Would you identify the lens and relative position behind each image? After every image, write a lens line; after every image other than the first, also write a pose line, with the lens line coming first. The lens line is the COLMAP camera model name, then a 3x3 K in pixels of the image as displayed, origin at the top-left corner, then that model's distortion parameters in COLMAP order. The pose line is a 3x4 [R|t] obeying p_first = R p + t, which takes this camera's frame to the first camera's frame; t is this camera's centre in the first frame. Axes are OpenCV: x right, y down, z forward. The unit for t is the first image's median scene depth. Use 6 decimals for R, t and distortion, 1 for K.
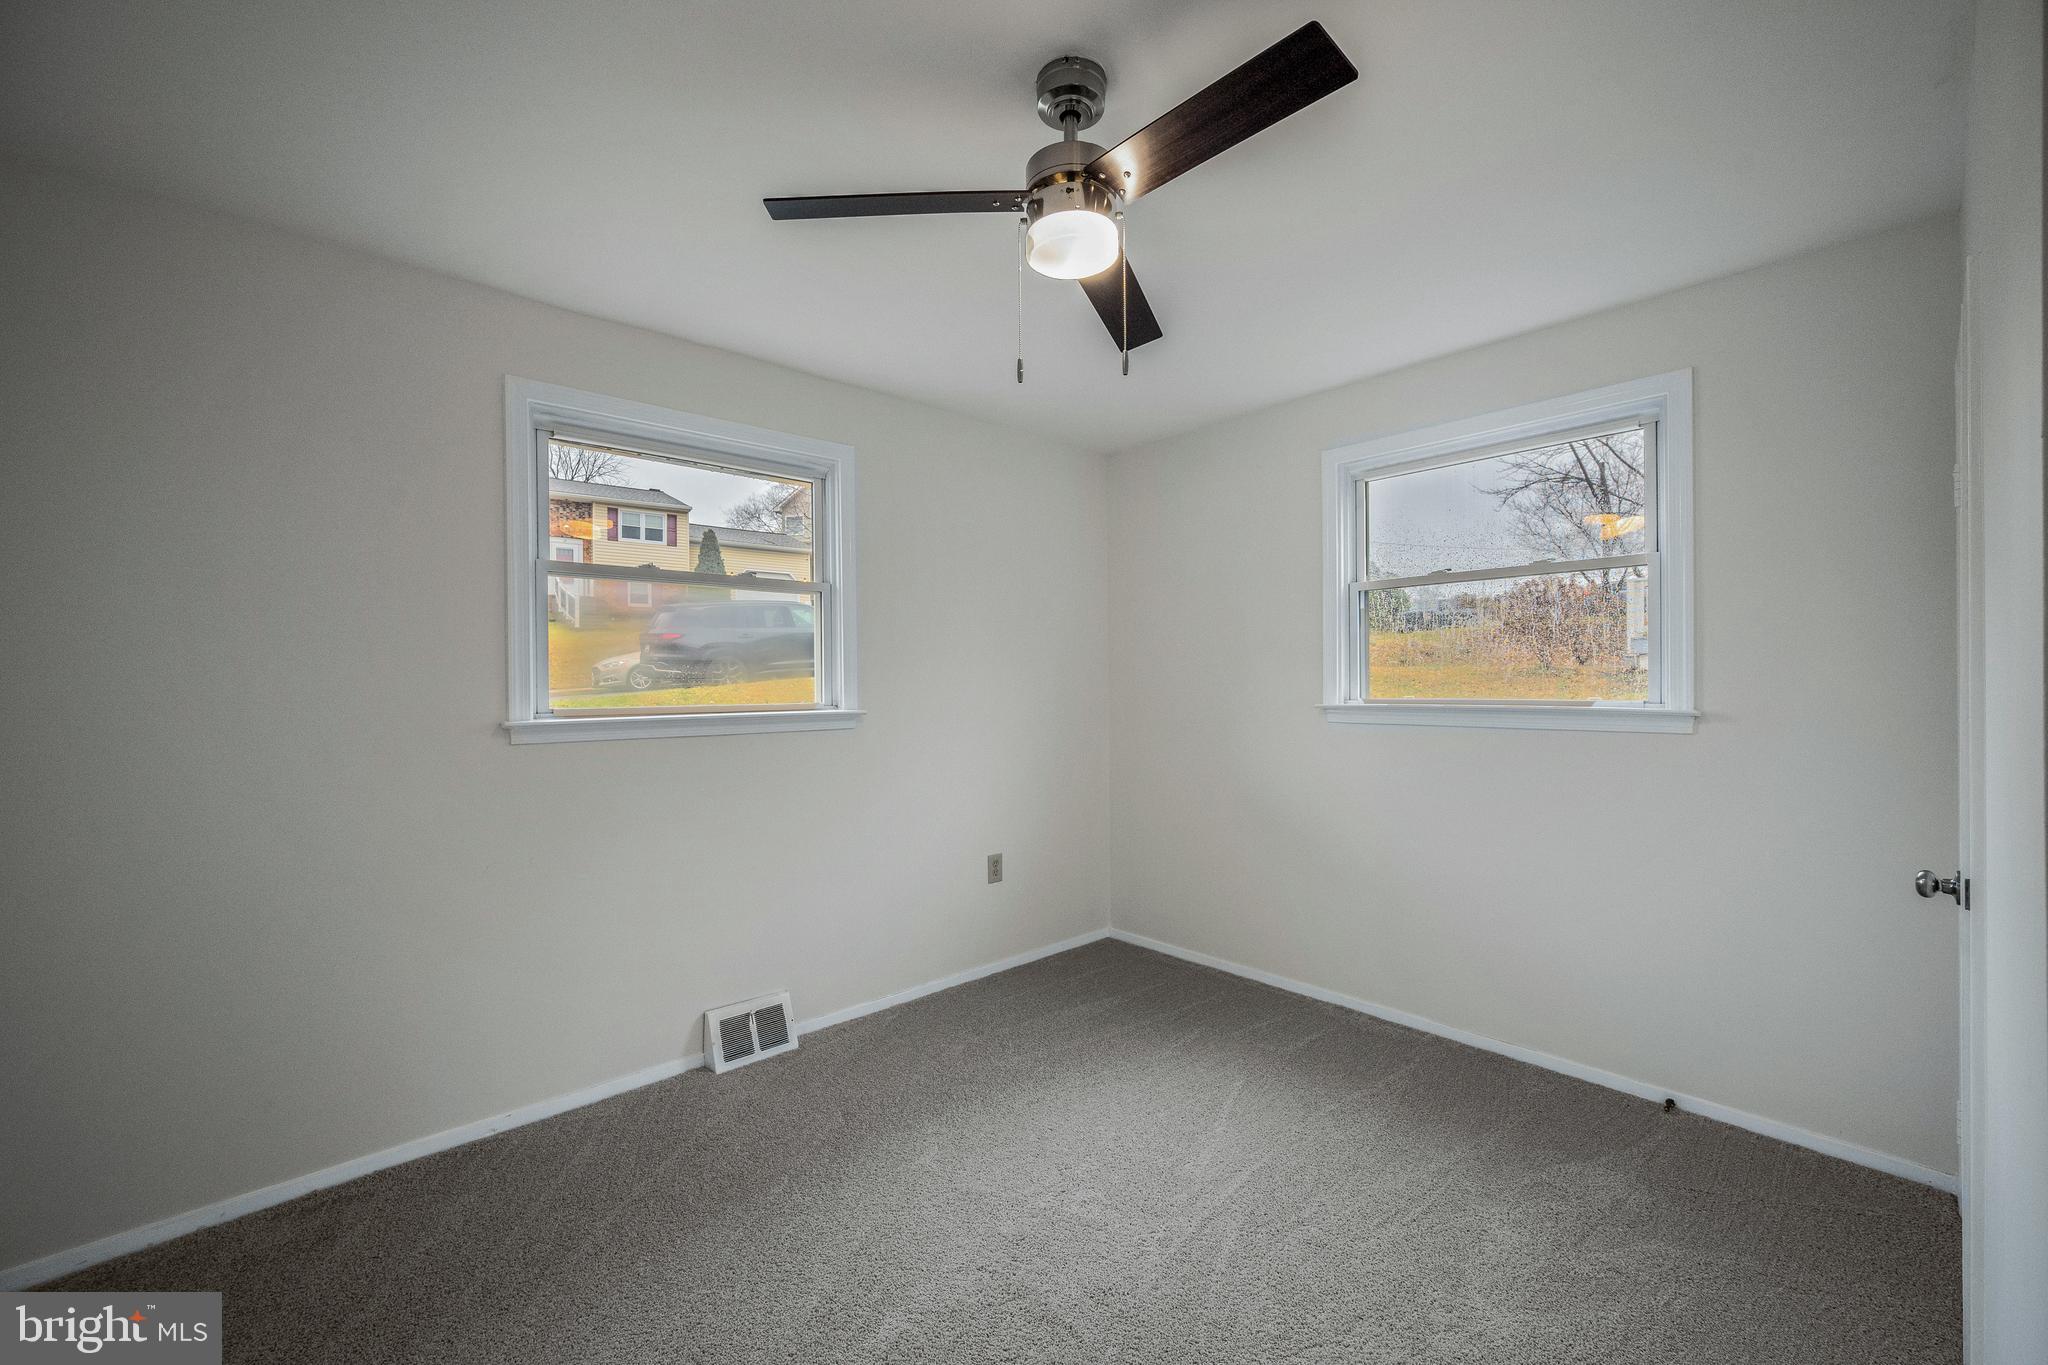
lens RADIAL K [[825.1, 0, 1030.1], [0, 825.1, 680.0], [0, 0, 1]] dist [0.000334, -0.000090]
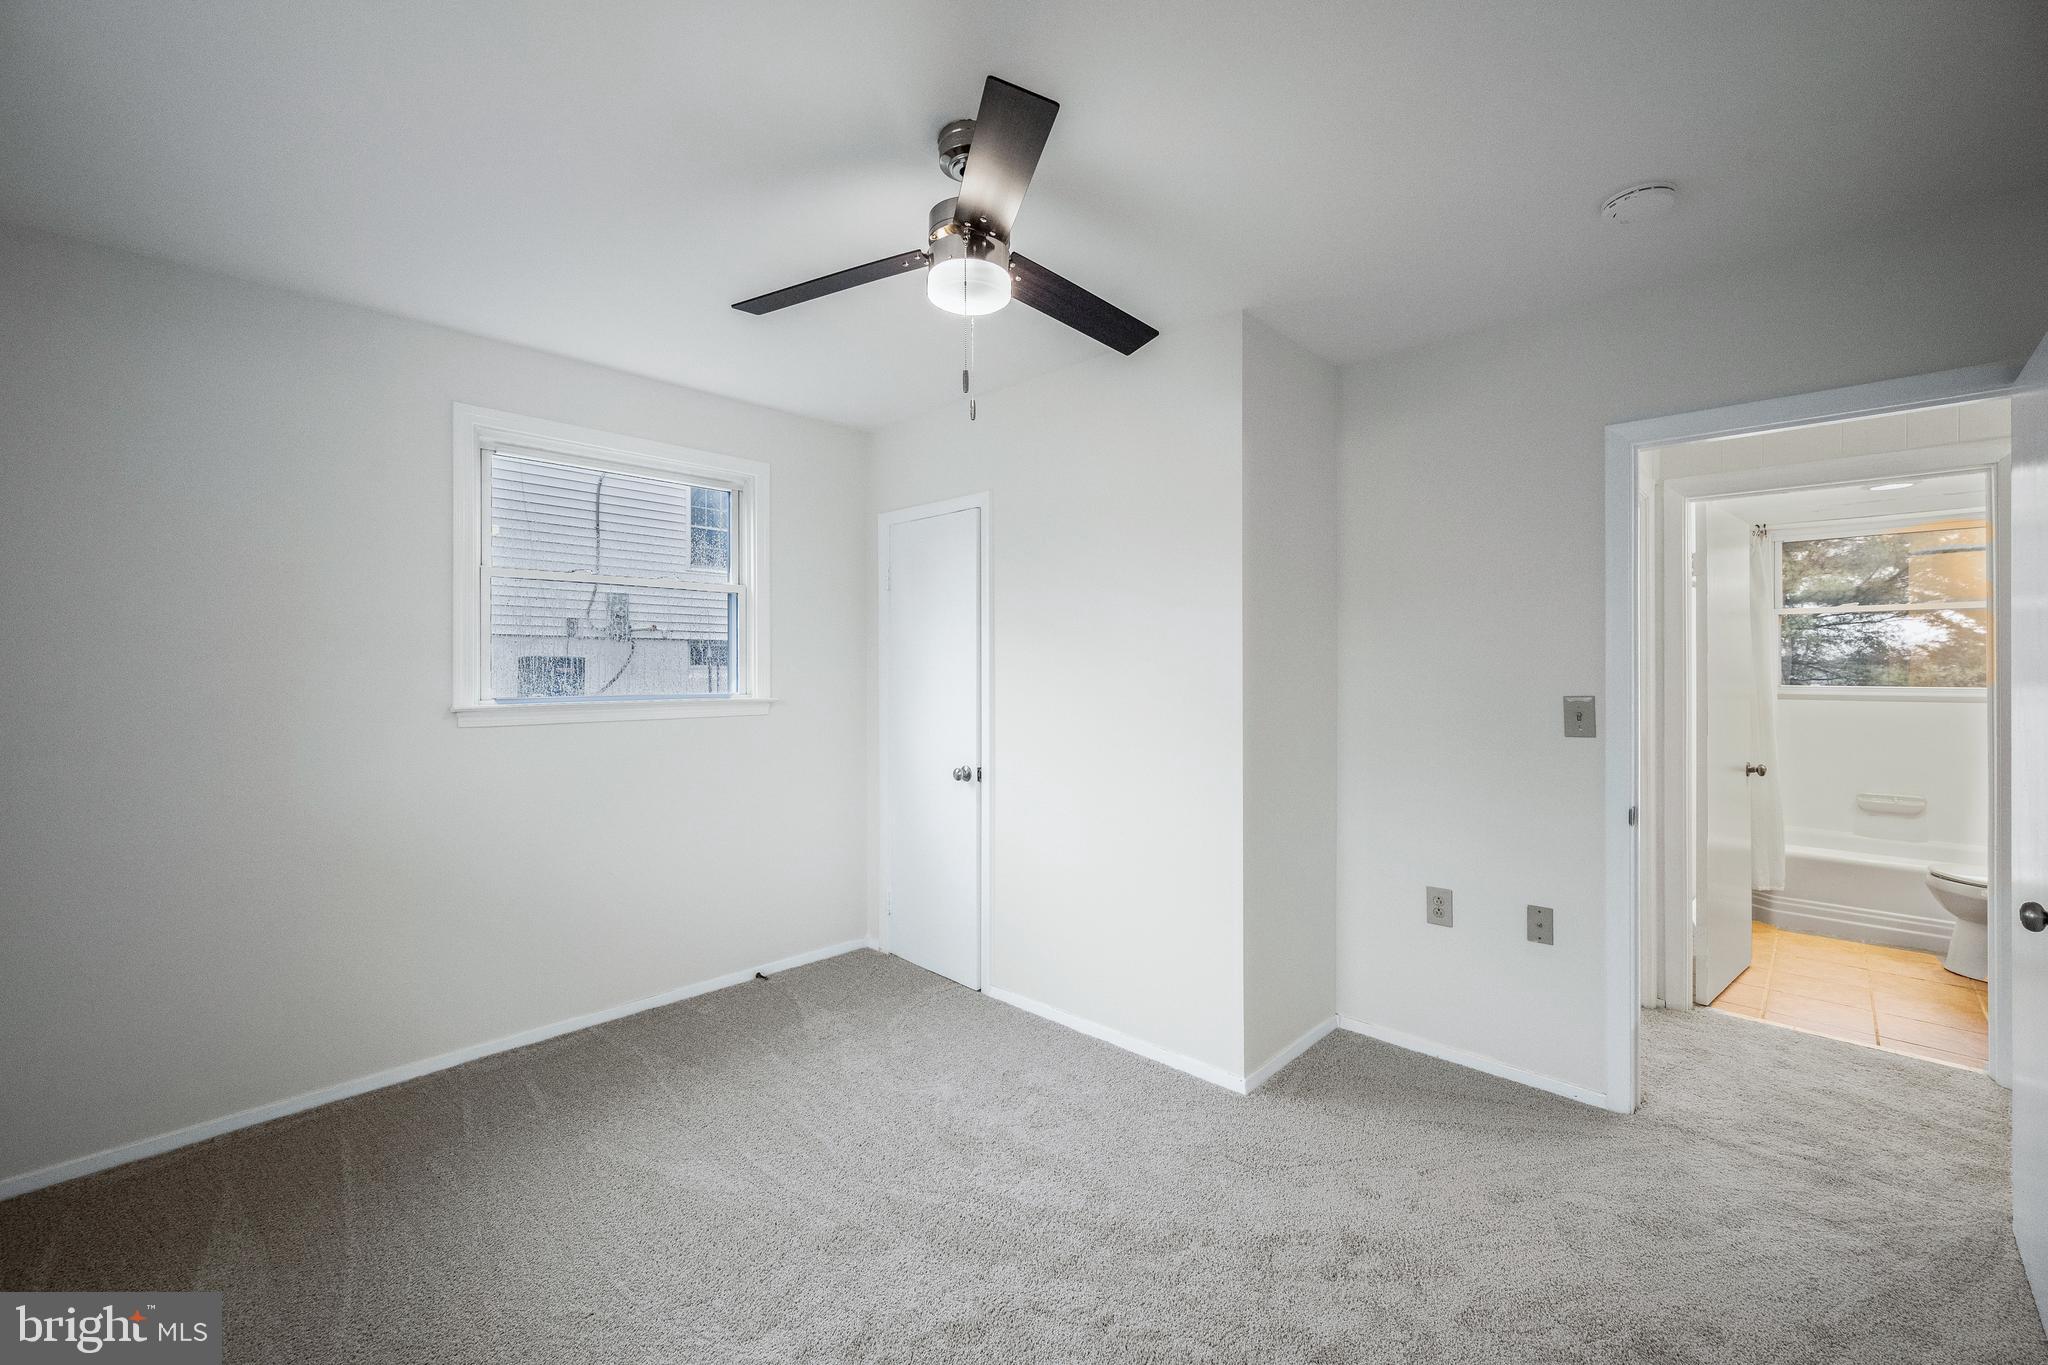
lens RADIAL K [[825.1, 0, 1030.1], [0, 825.1, 680.0], [0, 0, 1]] dist [0.000334, -0.000090]
pose [[-0.078702, -0.002769, 0.996894, -0.650462], [0.002040, 0.999994, 0.002939, 0.001268], [-0.996896, 0.002265, -0.078696, 0.621221]]
